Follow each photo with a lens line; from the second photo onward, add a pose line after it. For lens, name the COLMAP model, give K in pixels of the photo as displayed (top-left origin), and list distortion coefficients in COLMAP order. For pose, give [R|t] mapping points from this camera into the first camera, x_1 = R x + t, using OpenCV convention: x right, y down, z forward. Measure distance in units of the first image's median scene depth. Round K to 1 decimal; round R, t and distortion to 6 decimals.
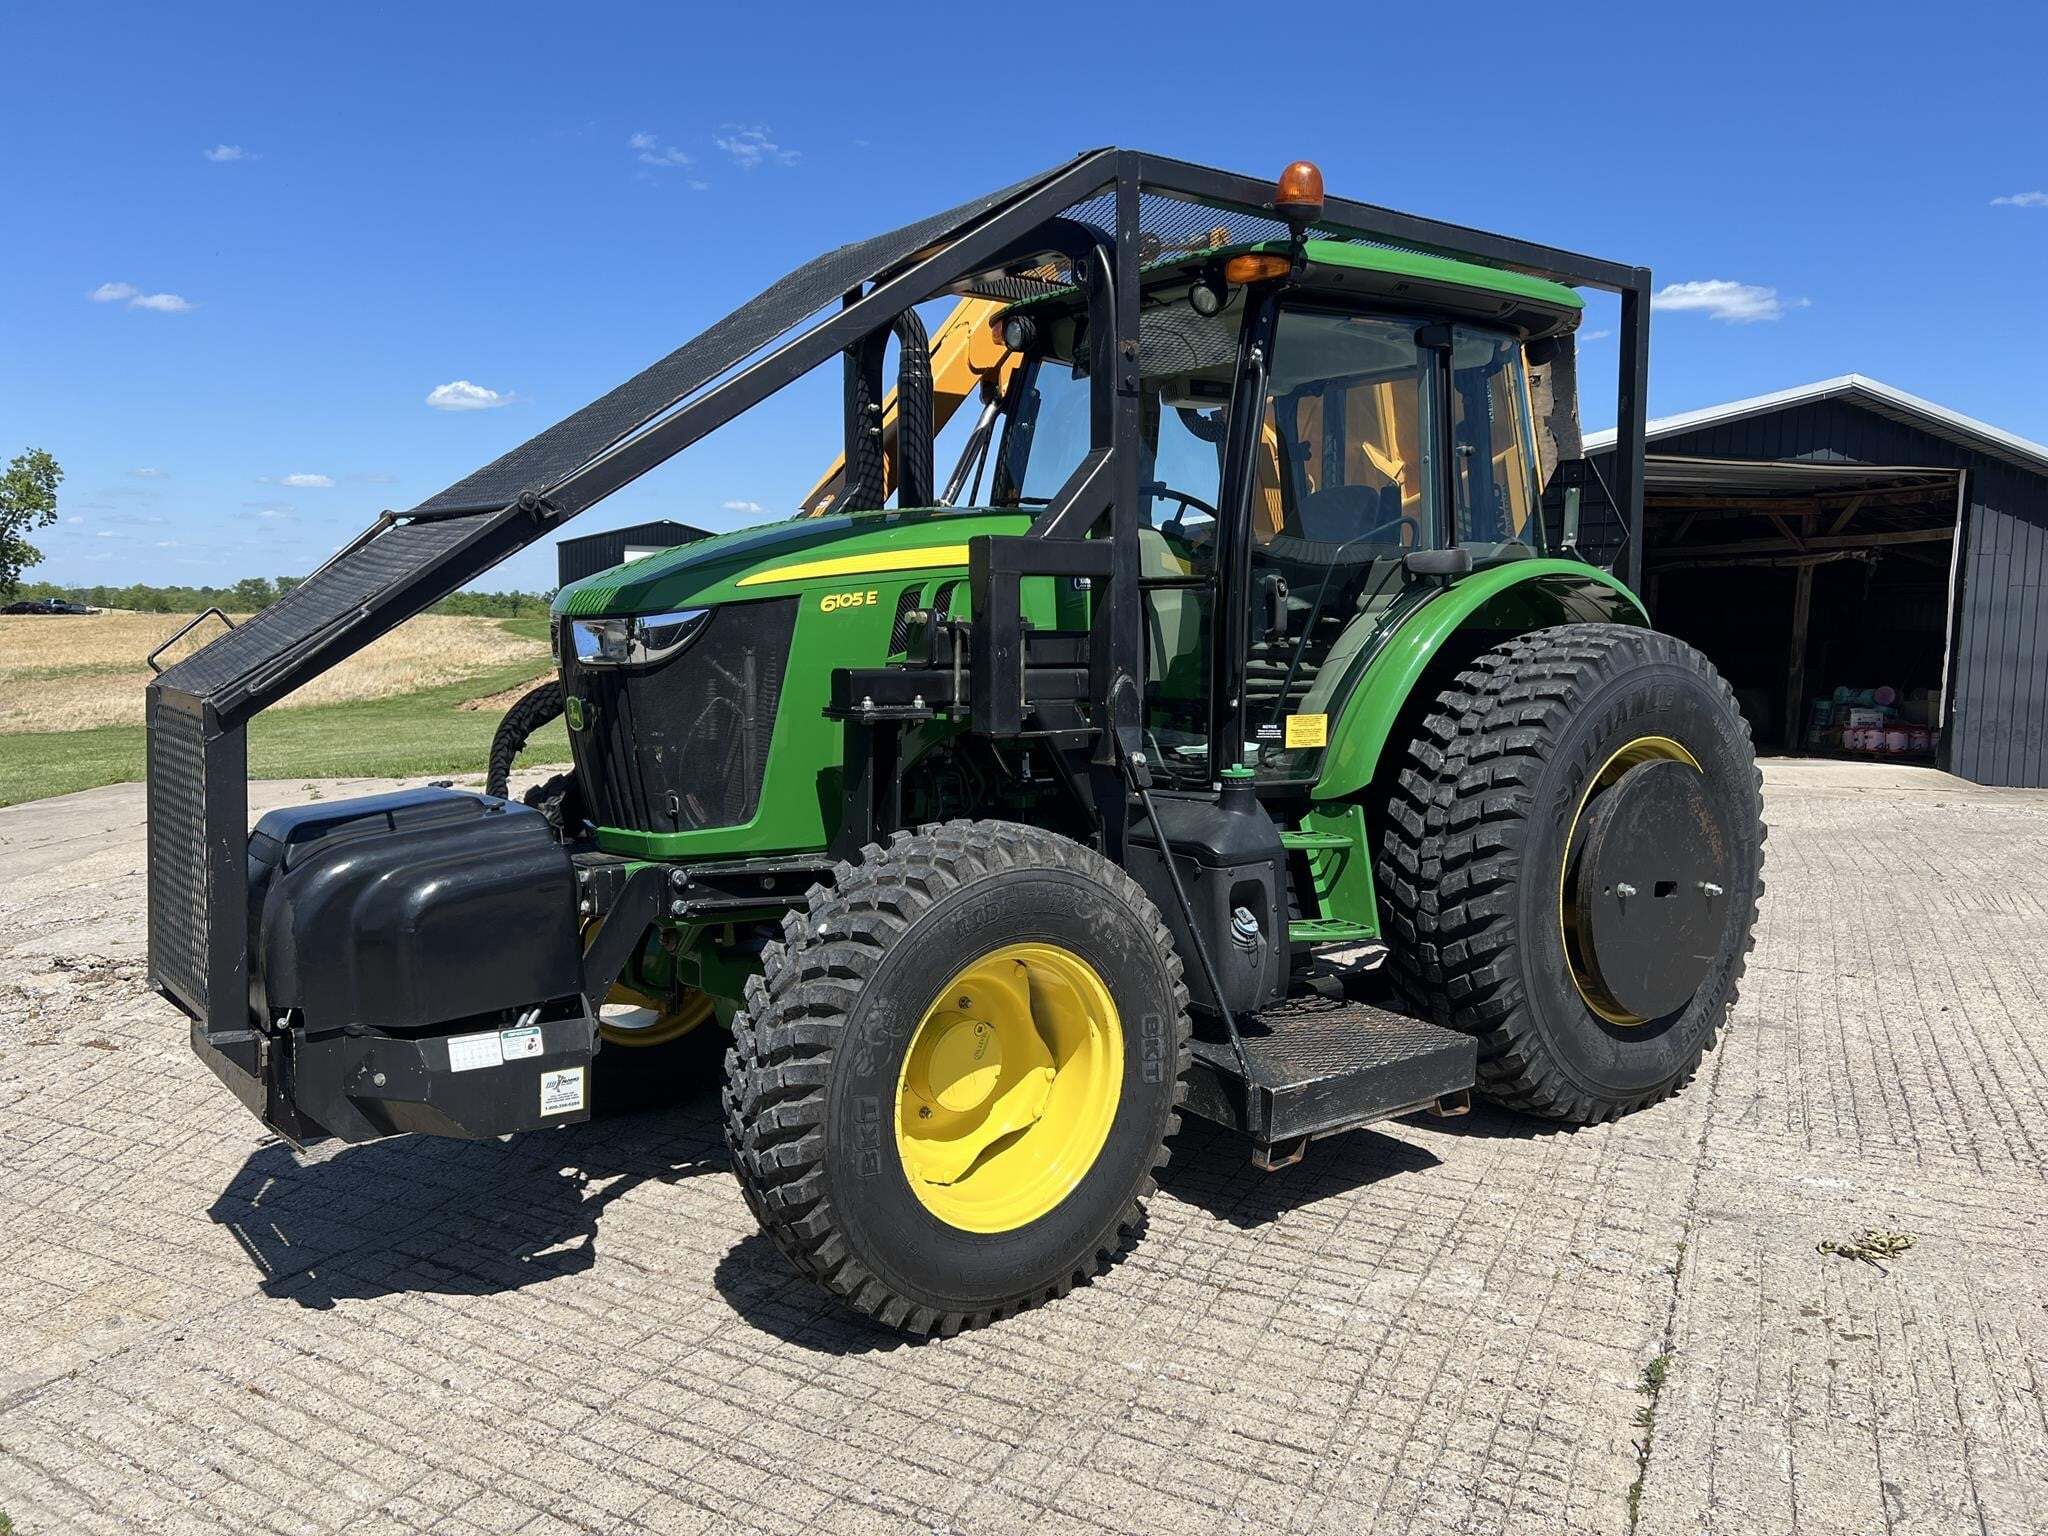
lens RADIAL K [[1535.6, 0, 1021.2], [0, 1535.6, 756.2], [0, 0, 1]] dist [0.037389, -0.033797]
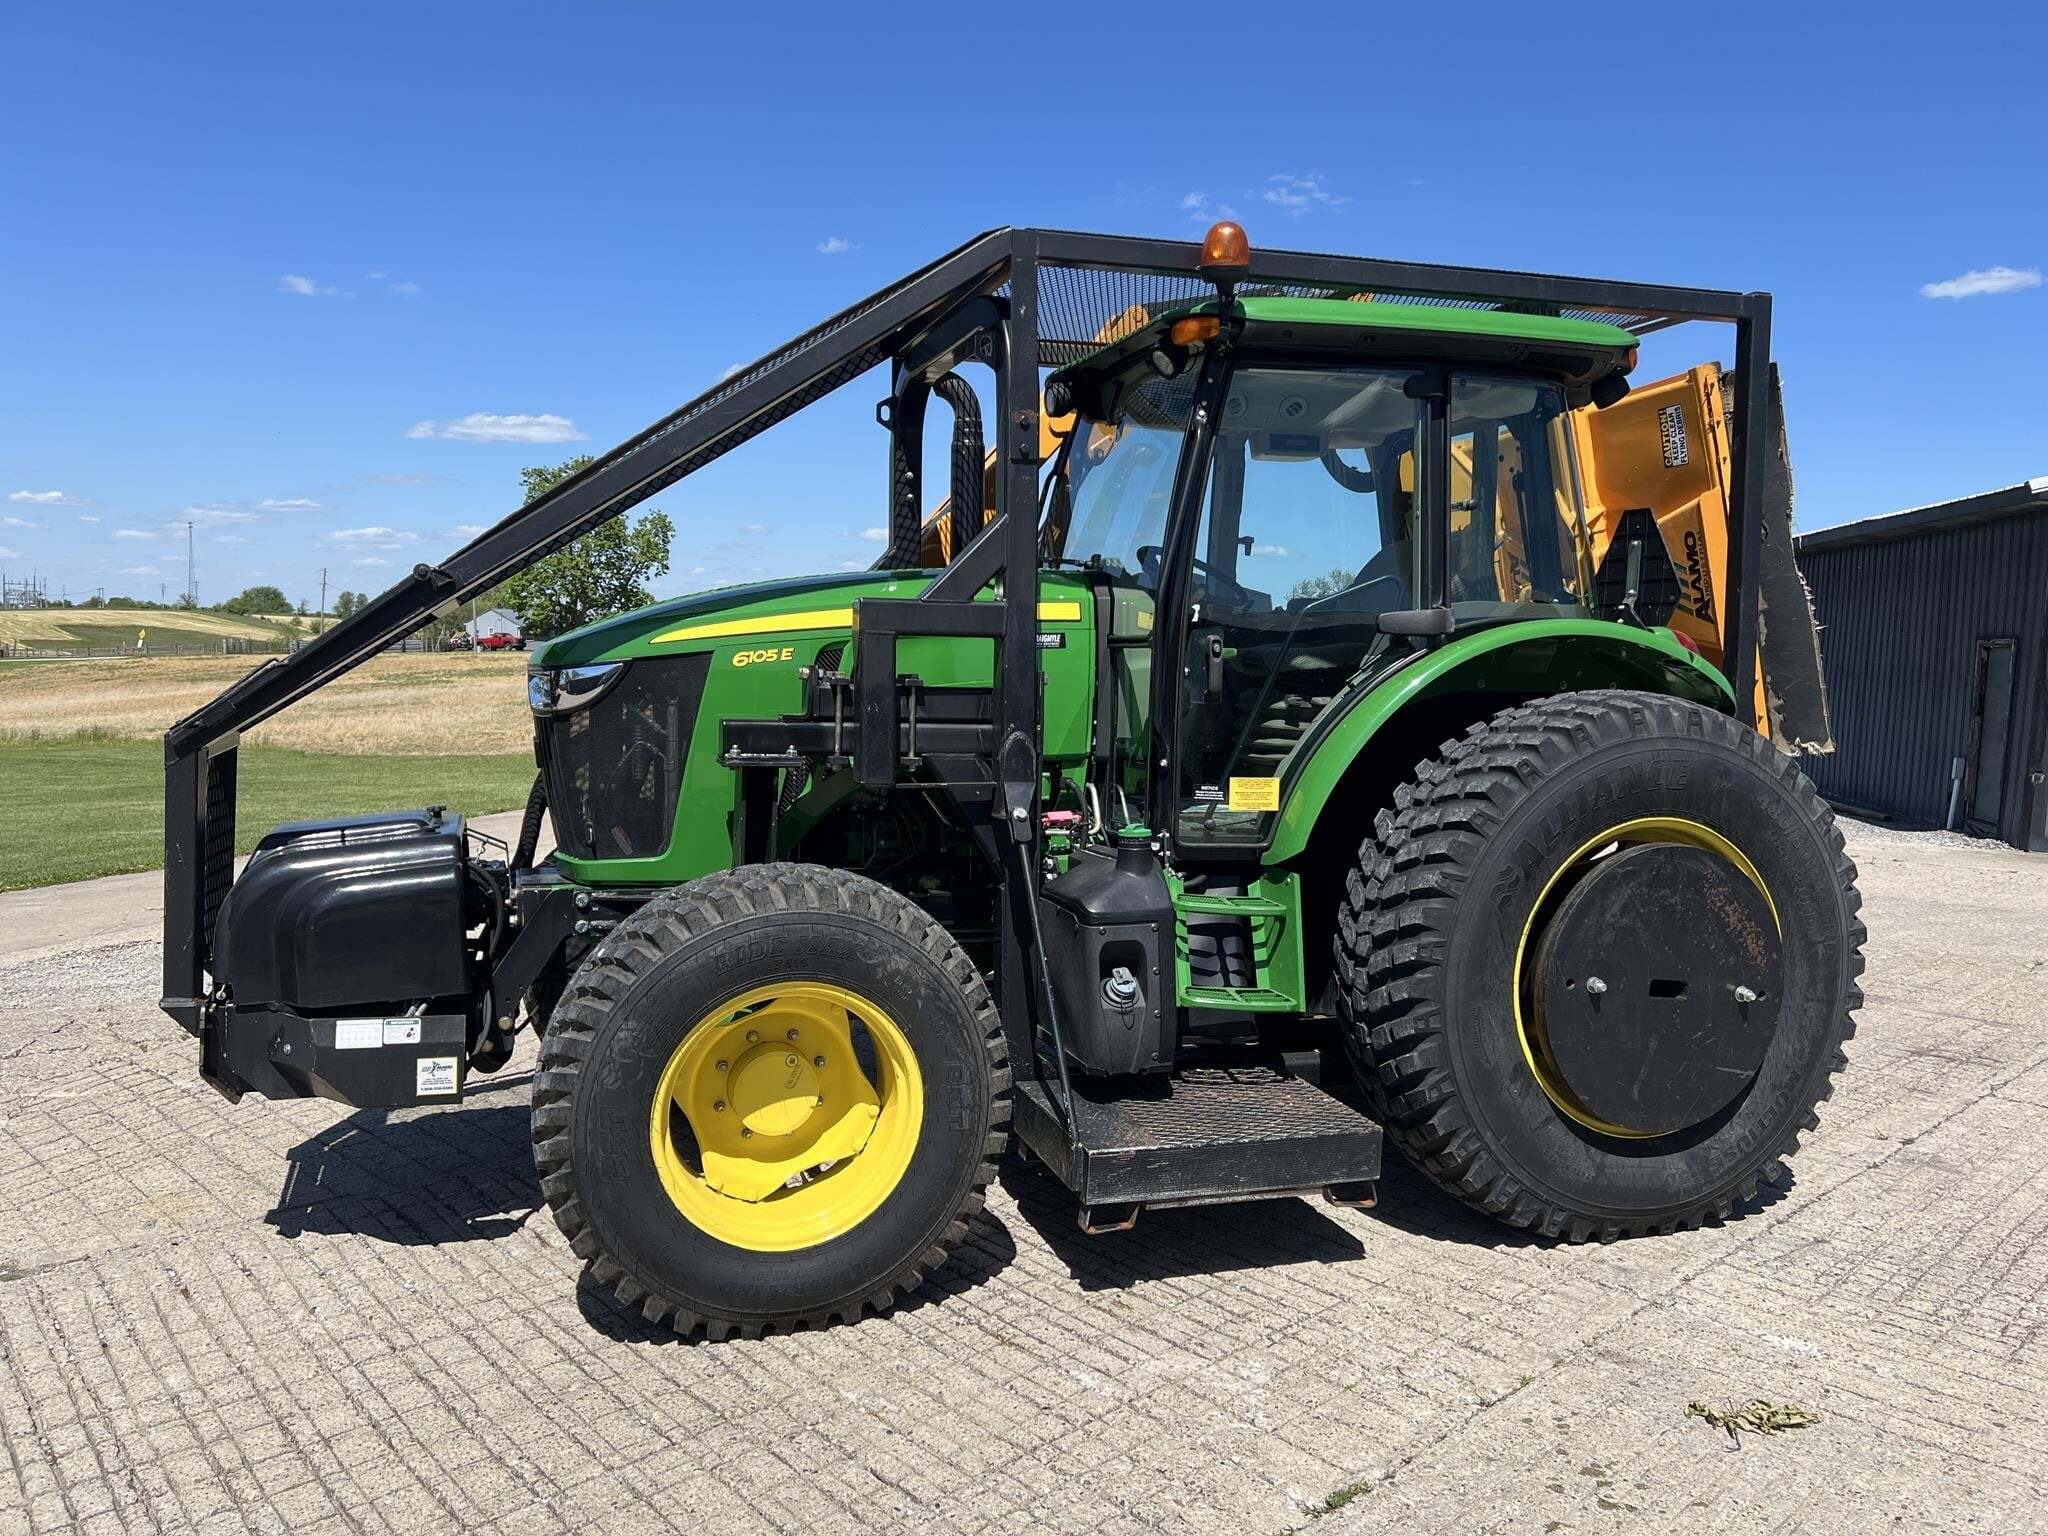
lens RADIAL K [[1535.6, 0, 1038.4], [0, 1535.6, 754.1], [0, 0, 1]] dist [0.037389, -0.033797]
pose [[0.941835, 0.033758, -0.334376, 0.425977], [-0.043378, 0.998831, -0.021342, -0.016914], [0.333265, 0.034605, 0.942198, 0.036718]]
